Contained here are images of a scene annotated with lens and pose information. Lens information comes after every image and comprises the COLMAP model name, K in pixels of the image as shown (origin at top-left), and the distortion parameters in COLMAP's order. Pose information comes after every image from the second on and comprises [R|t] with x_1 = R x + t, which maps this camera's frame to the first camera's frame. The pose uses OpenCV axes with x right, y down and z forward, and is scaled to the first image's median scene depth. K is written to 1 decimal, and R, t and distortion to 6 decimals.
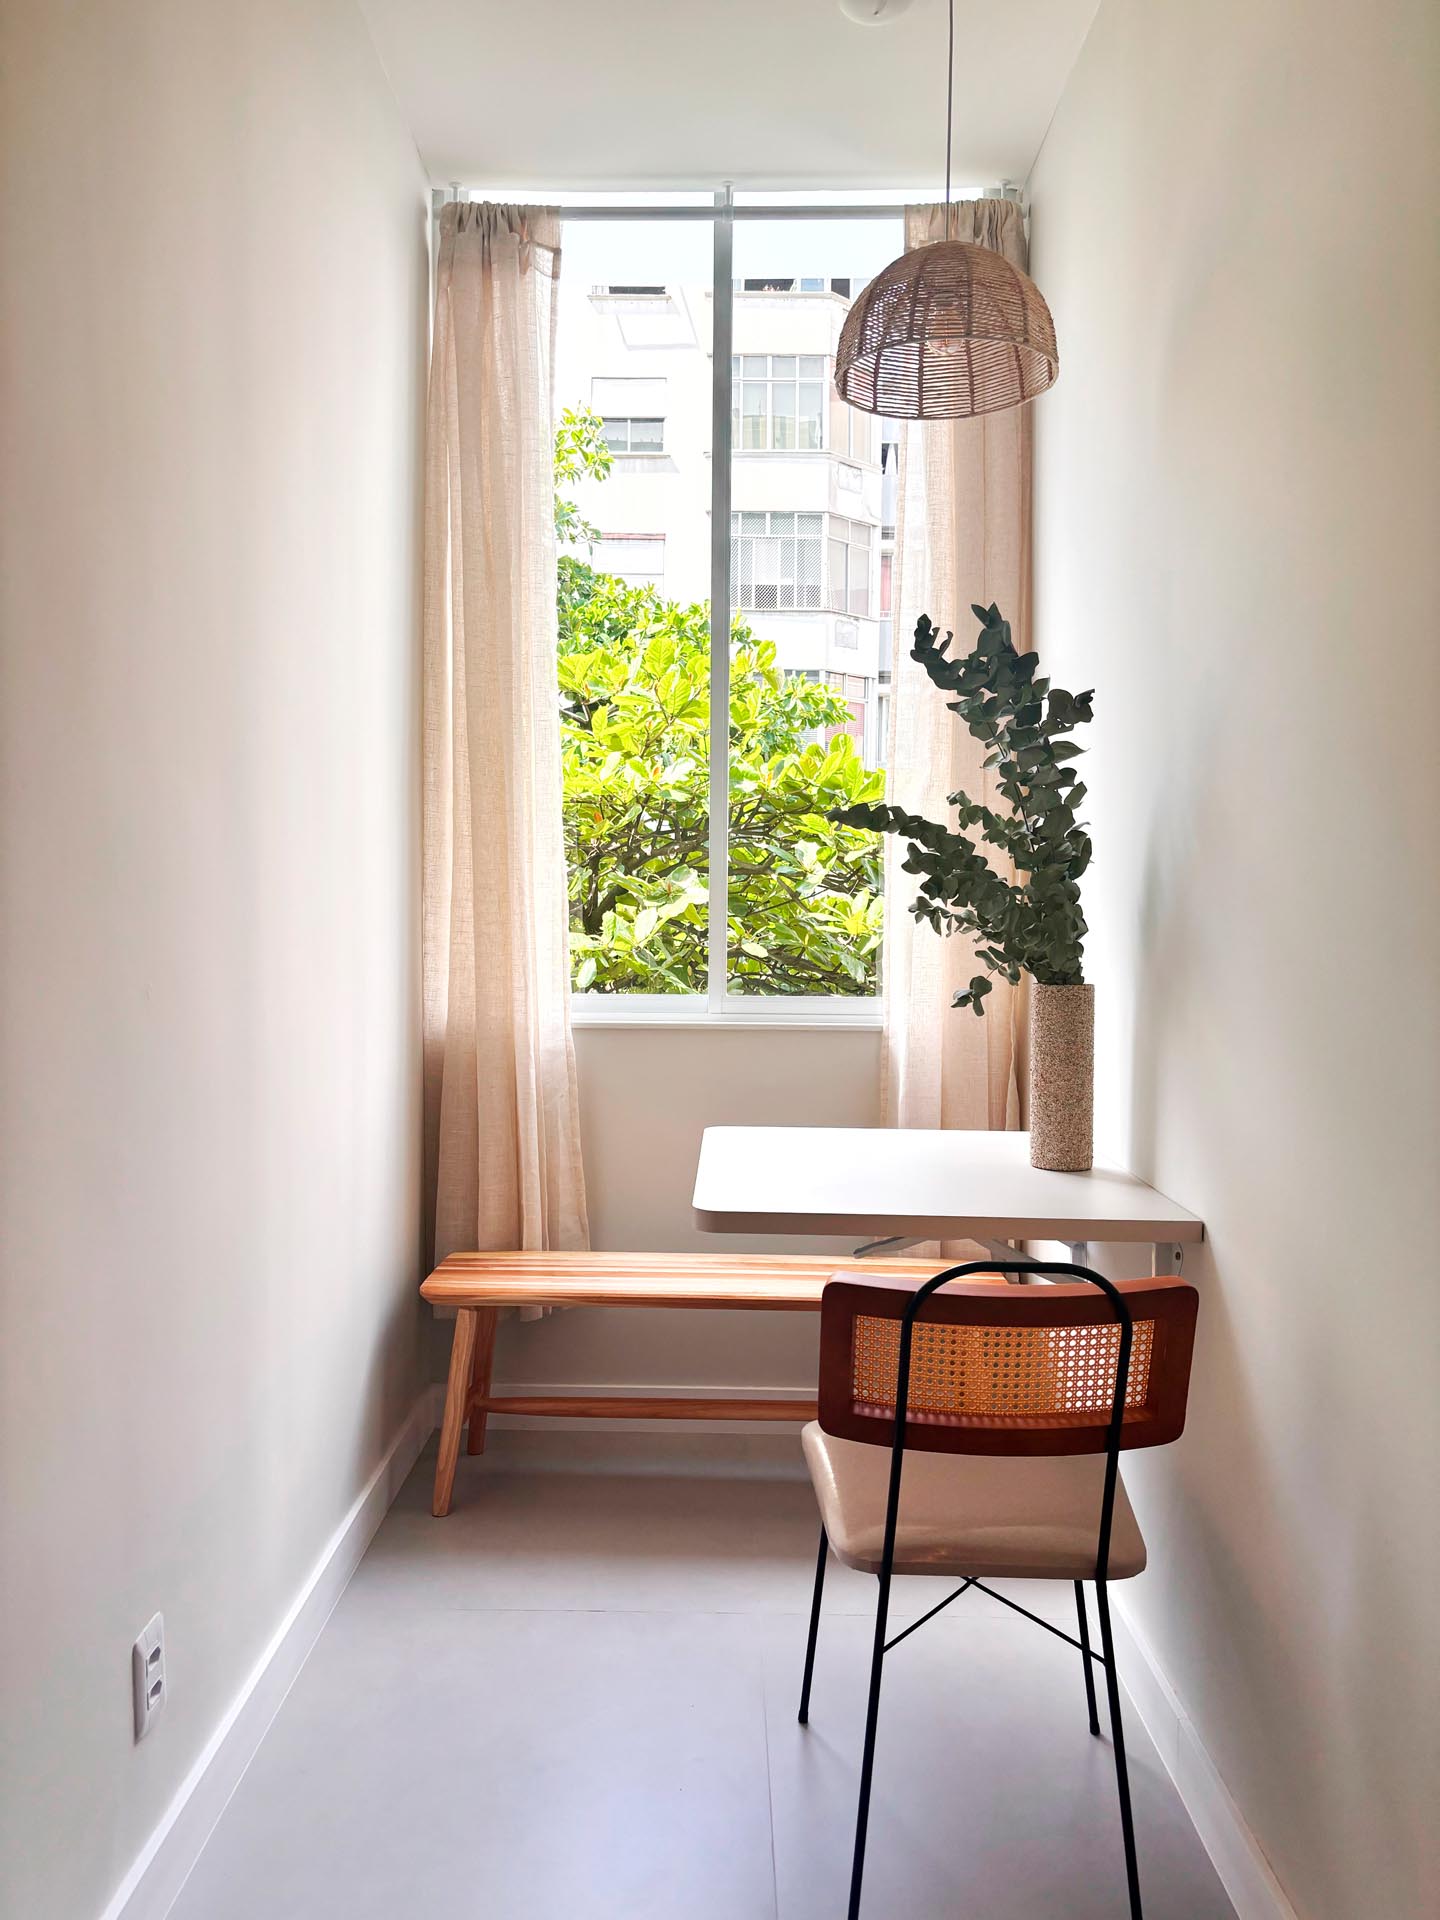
lens RADIAL K [[1432.0, 0, 715.9], [0, 1432.0, 905.0], [0, 0, 1]] dist [0.073691, -0.000106]
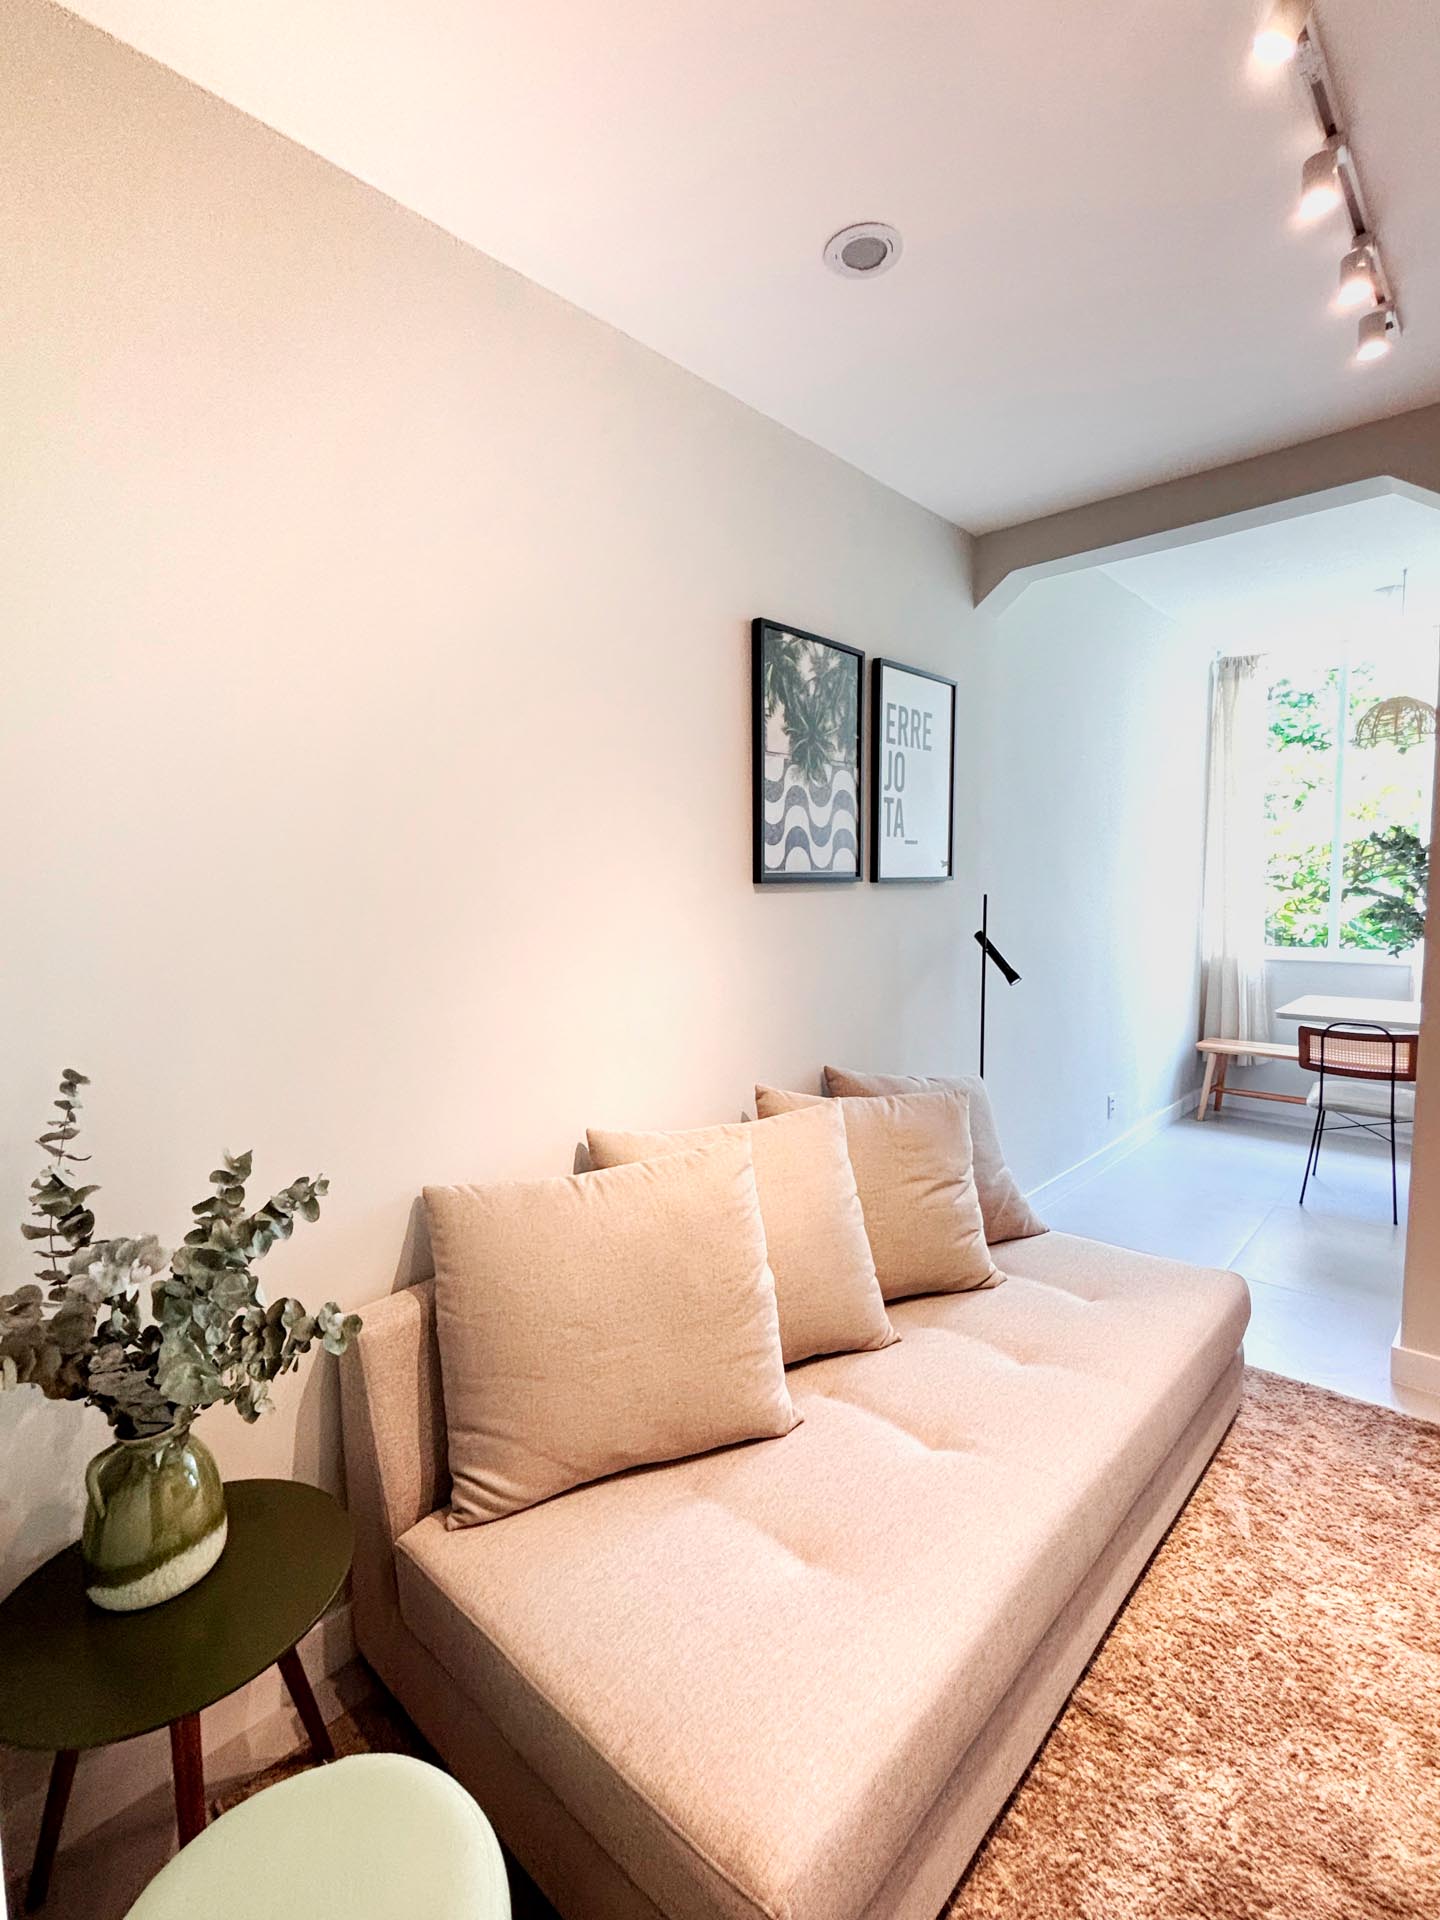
lens RADIAL K [[887.4, 0, 720.0], [0, 887.4, 960.0], [0, 0, 1]] dist [-0.027368, 0.007998]
pose [[0.733724, 0.043829, -0.678033, 0.265683], [0.009670, 0.997143, 0.074921, -0.048413], [0.679379, -0.061528, 0.731203, -0.876210]]
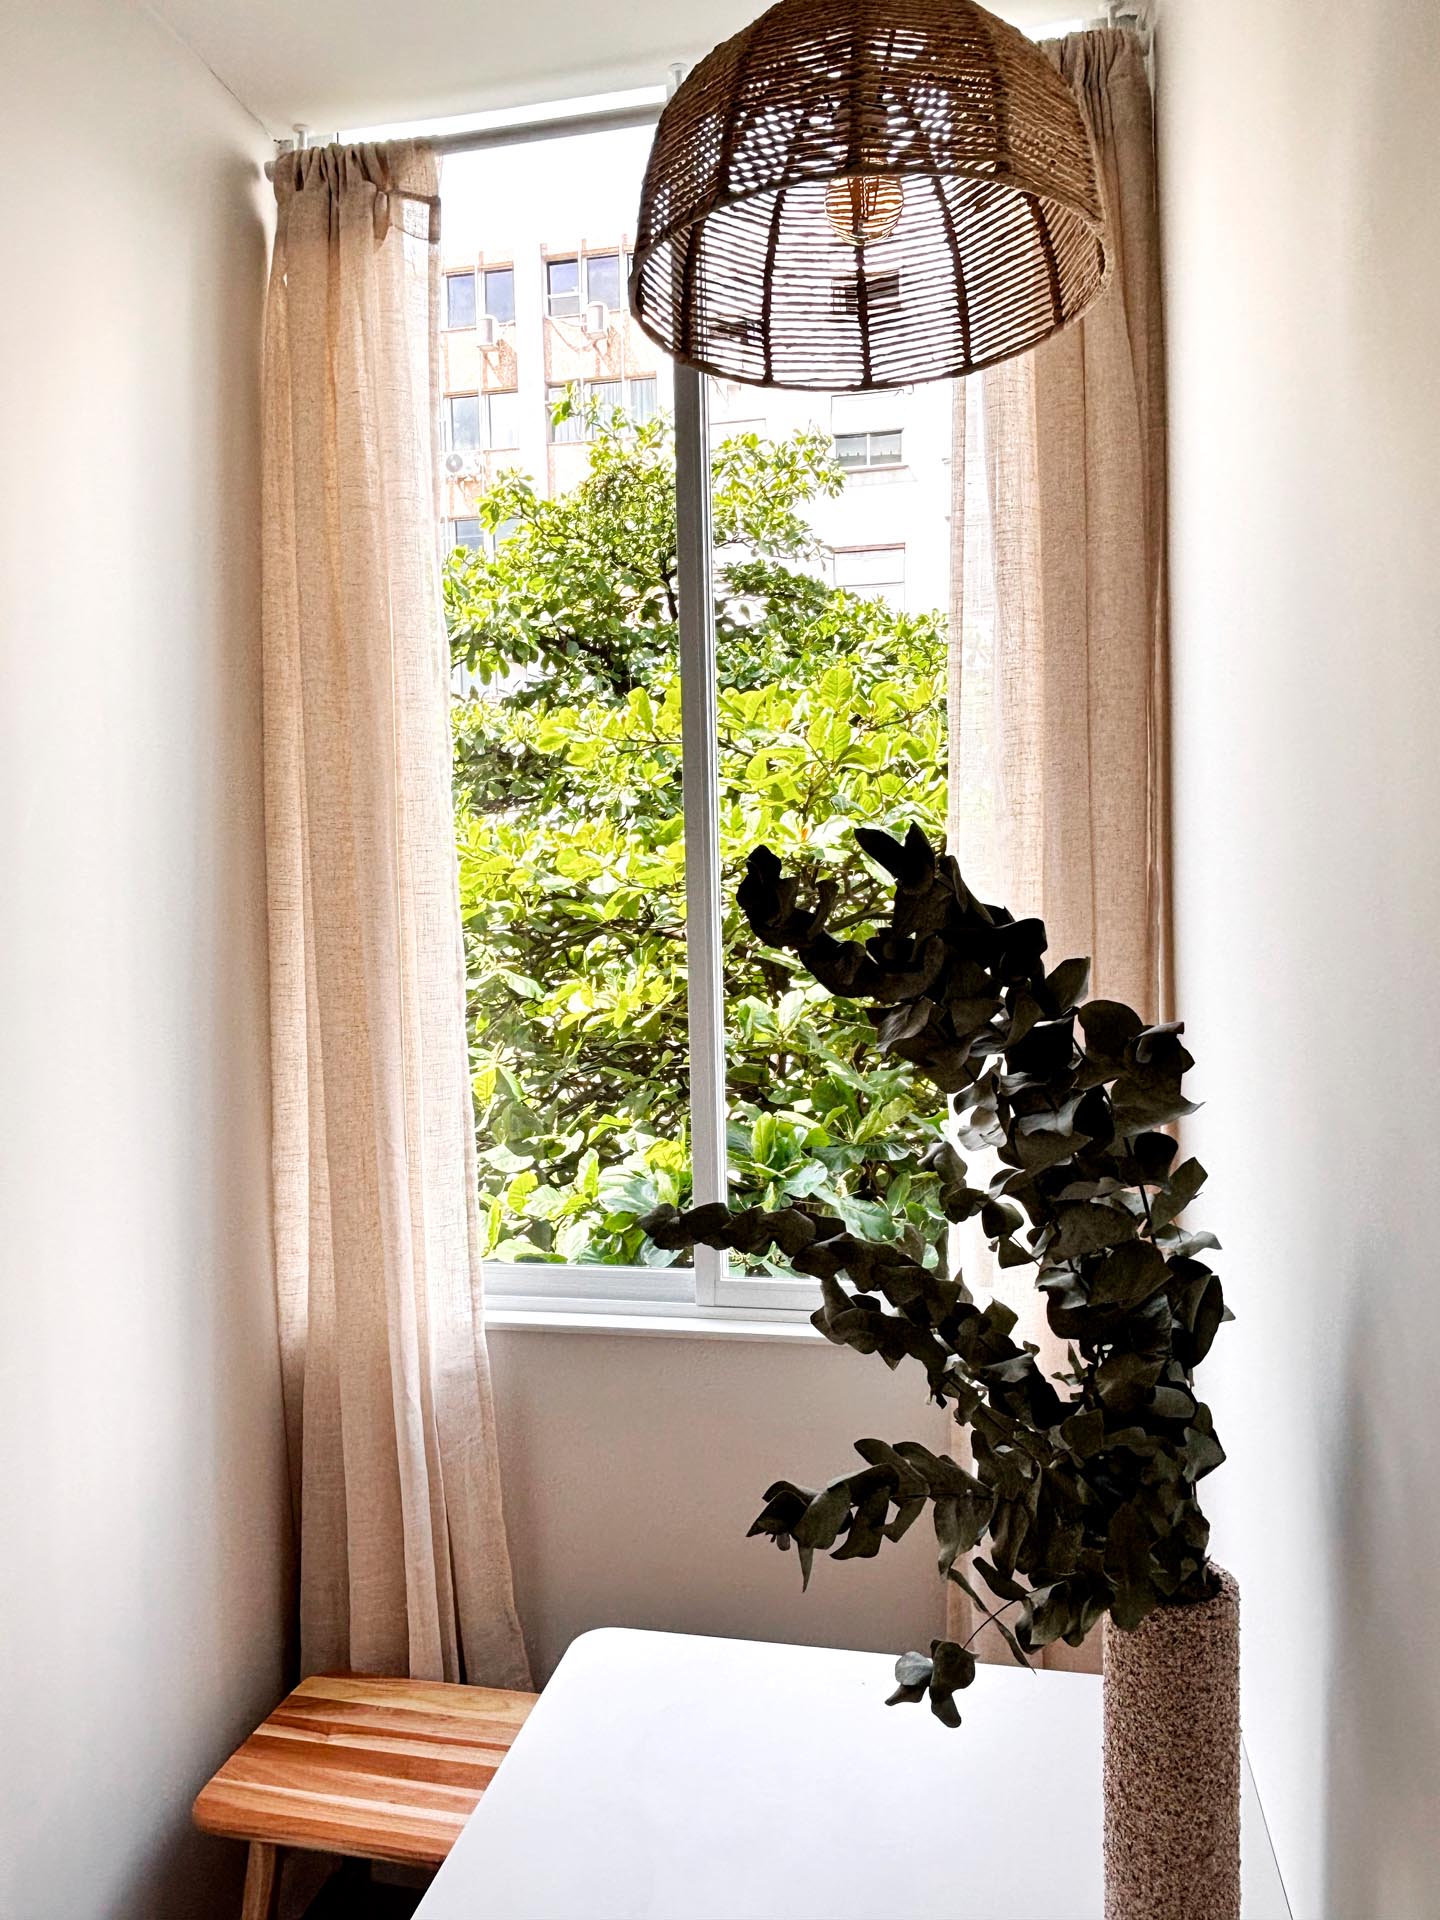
lens RADIAL K [[1302.3, 0, 722.6], [0, 1302.3, 924.3], [0, 0, 1]] dist [0.092483, -0.132543]
pose [[0.980516, -0.019451, -0.195474, 0.138184], [0.025201, 0.999318, 0.026972, -0.125935], [0.194816, -0.031373, 0.980338, 0.412055]]
